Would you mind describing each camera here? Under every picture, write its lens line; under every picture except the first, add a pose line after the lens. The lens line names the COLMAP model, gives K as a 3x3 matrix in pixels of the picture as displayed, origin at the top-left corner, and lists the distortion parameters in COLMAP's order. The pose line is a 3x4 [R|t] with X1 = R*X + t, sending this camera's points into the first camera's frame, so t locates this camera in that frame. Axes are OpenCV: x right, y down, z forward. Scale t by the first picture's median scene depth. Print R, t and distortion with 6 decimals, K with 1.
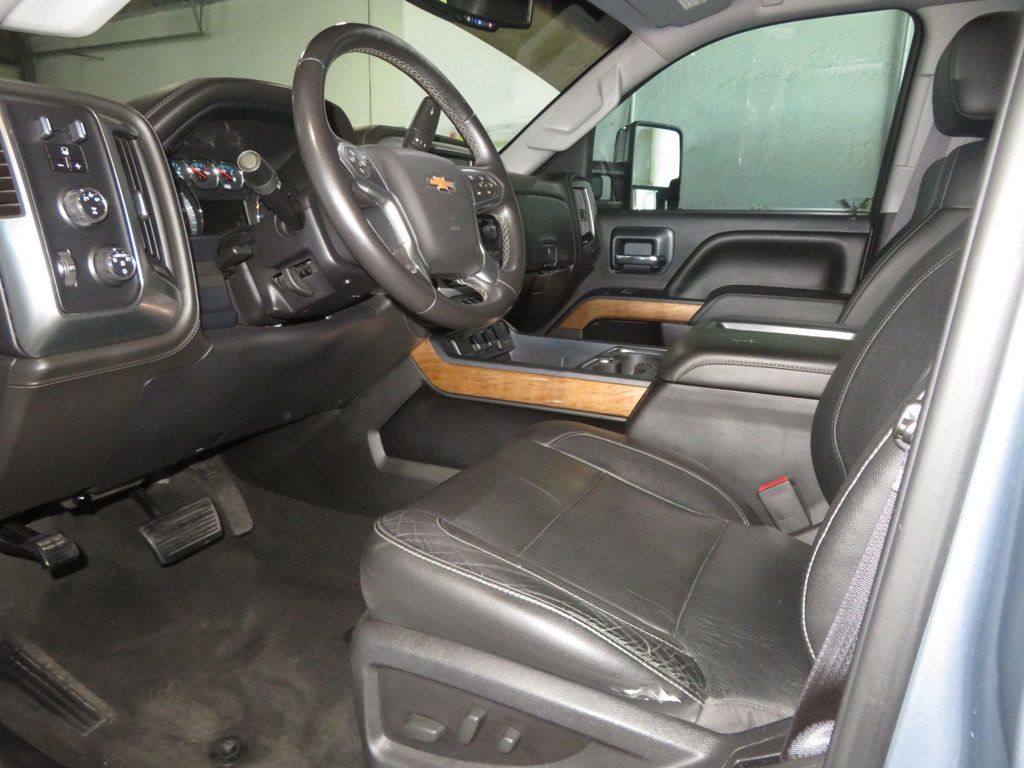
lens RADIAL K [[715.6, 0, 512.0], [0, 715.6, 384.0], [0, 0, 1]] dist [-0.011619, 0.001171]
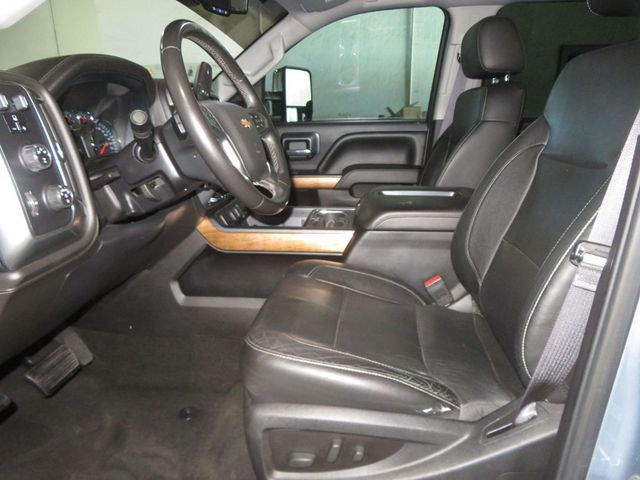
lens RADIAL K [[447.3, 0, 320.0], [0, 447.3, 240.0], [0, 0, 1]] dist [-0.011619, 0.001171]
pose [[0.950842, -0.113422, 0.288157, -0.188767], [0.103058, 0.993370, 0.050936, -0.042580], [-0.292023, -0.018735, 0.956228, 0.003872]]
